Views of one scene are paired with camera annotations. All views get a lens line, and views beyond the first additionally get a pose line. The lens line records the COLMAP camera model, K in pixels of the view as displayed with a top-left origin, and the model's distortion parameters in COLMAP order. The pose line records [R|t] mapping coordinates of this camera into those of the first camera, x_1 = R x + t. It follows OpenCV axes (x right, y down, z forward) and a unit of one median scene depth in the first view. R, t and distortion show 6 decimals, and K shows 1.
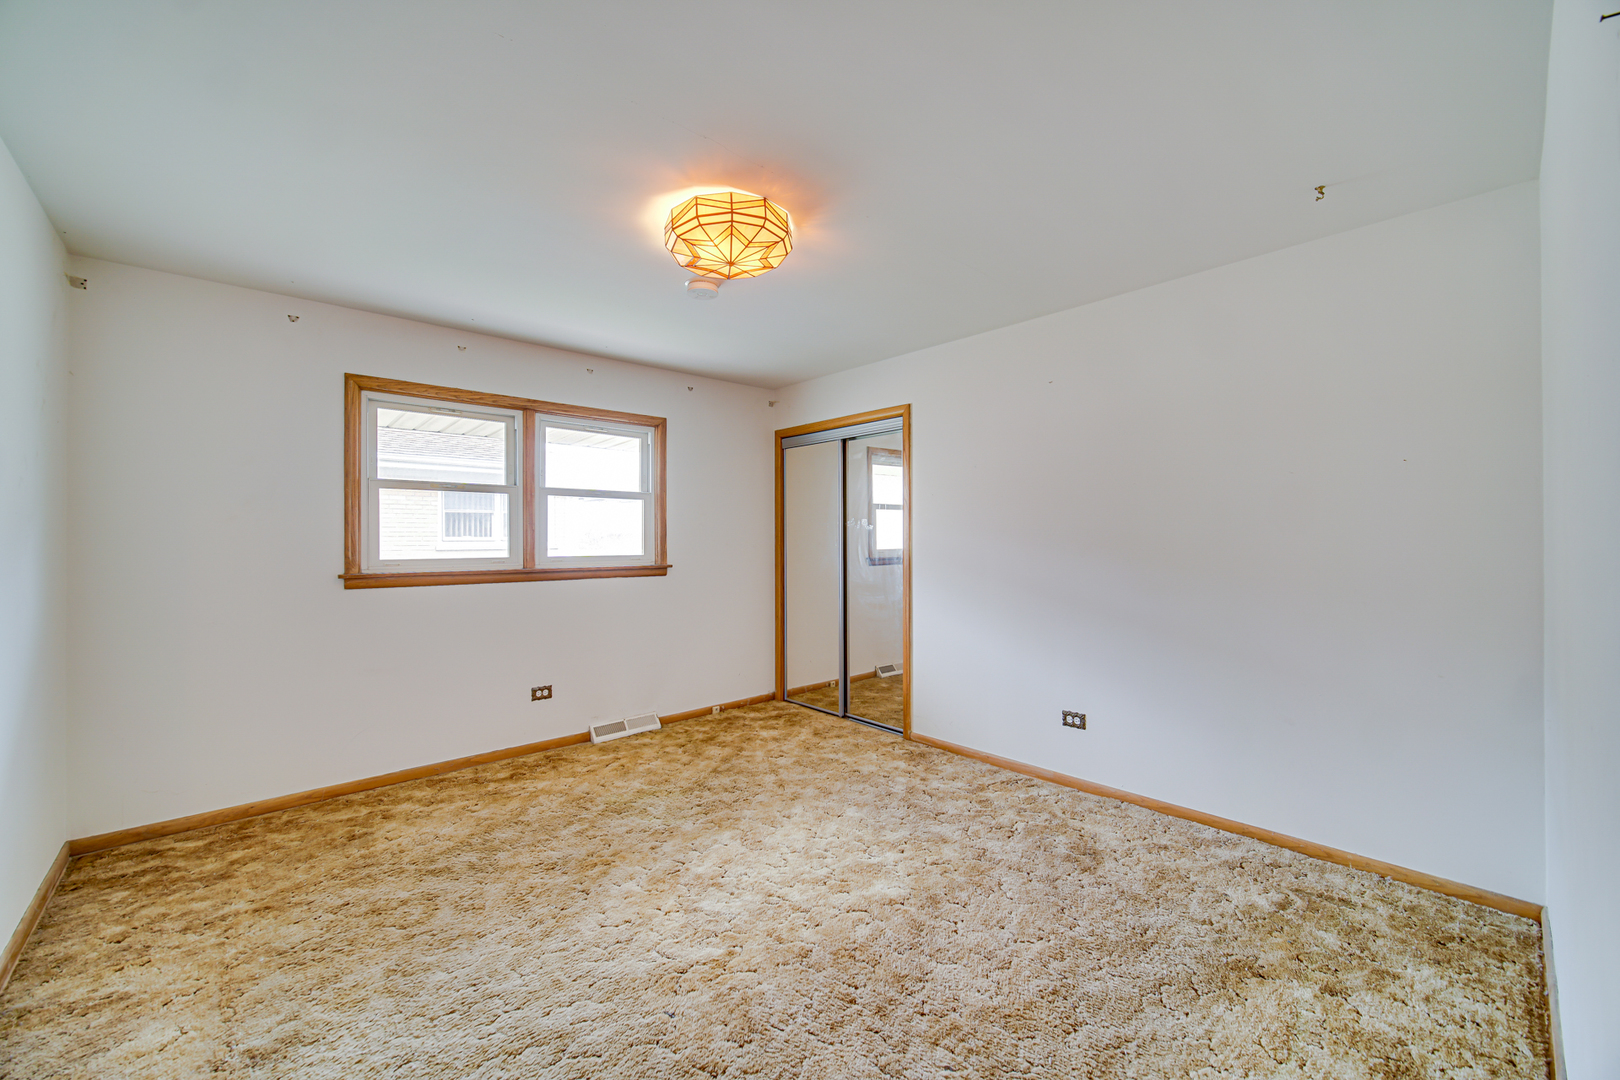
lens RADIAL K [[645.0, 0, 808.6], [0, 645.0, 536.8], [0, 0, 1]] dist [-0.000708, -0.000112]
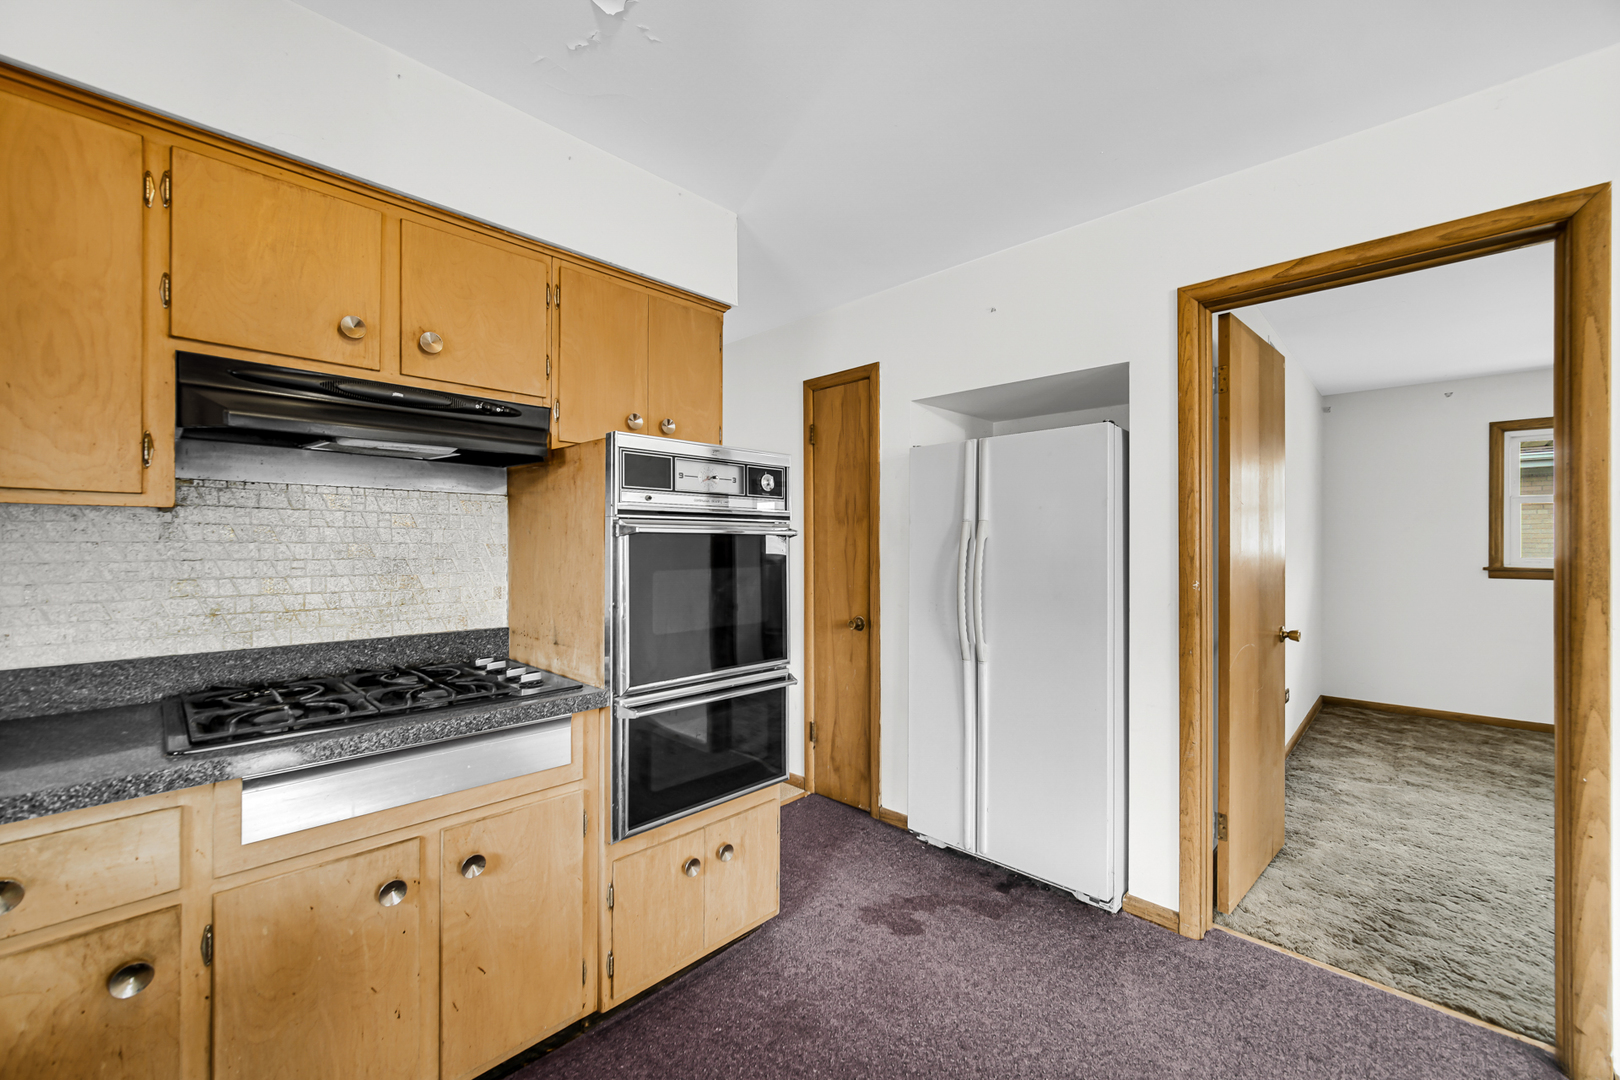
lens RADIAL K [[645.0, 0, 808.4], [0, 645.0, 541.9], [0, 0, 1]] dist [-0.000708, -0.000112]
pose [[0.075102, 0.000788, -0.997176, 0.595544], [-0.003166, 0.999995, 0.000552, 0.008239], [0.997171, 0.003116, 0.075104, -0.608683]]
